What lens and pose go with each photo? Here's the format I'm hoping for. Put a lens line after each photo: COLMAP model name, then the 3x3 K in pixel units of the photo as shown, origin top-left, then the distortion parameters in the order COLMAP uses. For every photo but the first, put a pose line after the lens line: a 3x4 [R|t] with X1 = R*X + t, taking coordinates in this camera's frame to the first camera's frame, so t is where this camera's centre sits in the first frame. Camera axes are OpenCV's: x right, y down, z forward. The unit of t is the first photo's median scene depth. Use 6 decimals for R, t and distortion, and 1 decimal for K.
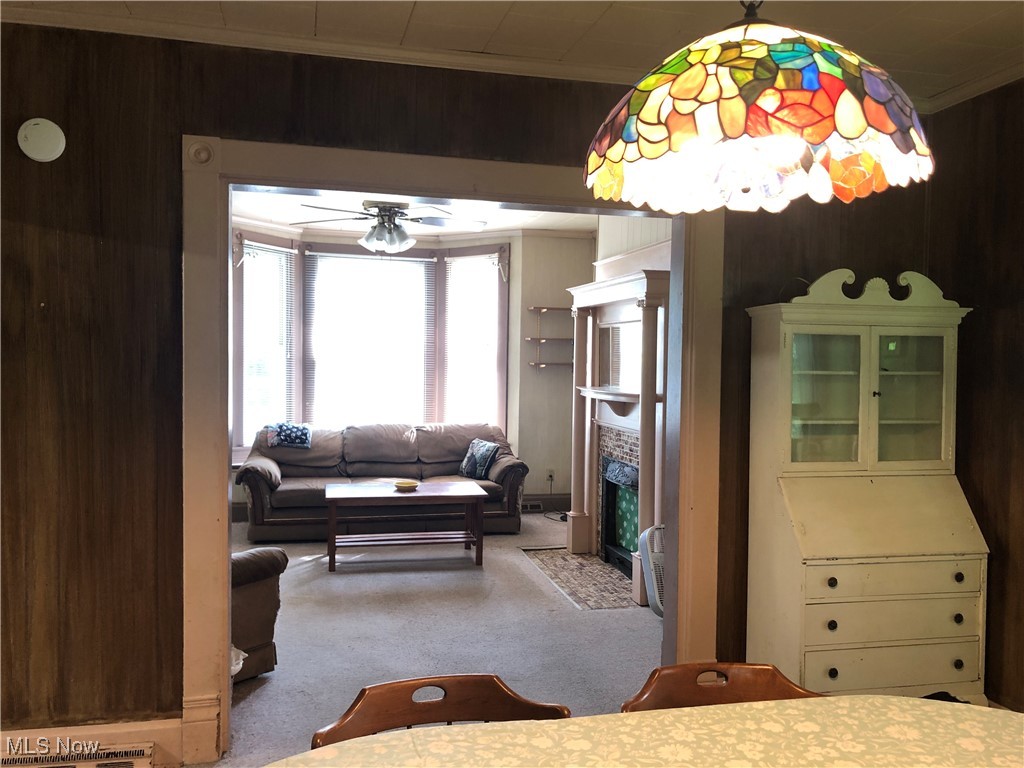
lens RADIAL K [[854.6, 0, 512.0], [0, 854.6, 384.0], [0, 0, 1]] dist [0.107035, 0.000808]
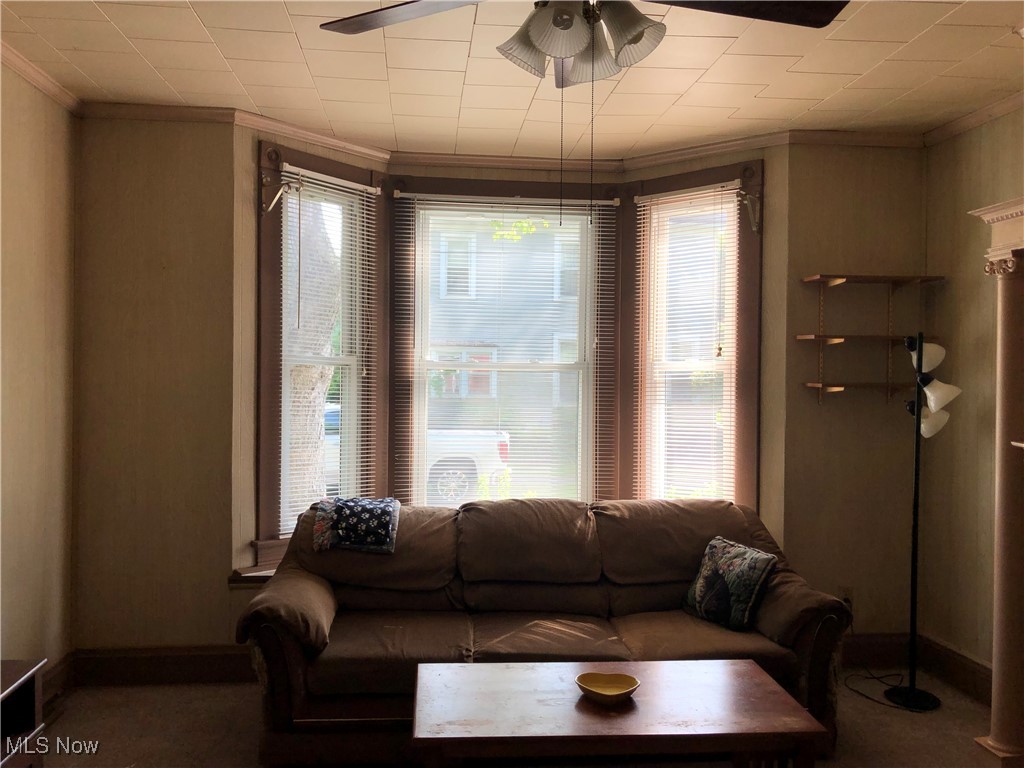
lens RADIAL K [[854.6, 0, 512.0], [0, 854.6, 384.0], [0, 0, 1]] dist [0.107035, 0.000808]
pose [[0.991245, -0.003524, -0.131990, -0.096242], [0.000837, 0.999792, -0.020401, -0.015085], [0.132034, 0.020112, 0.991041, 0.494638]]
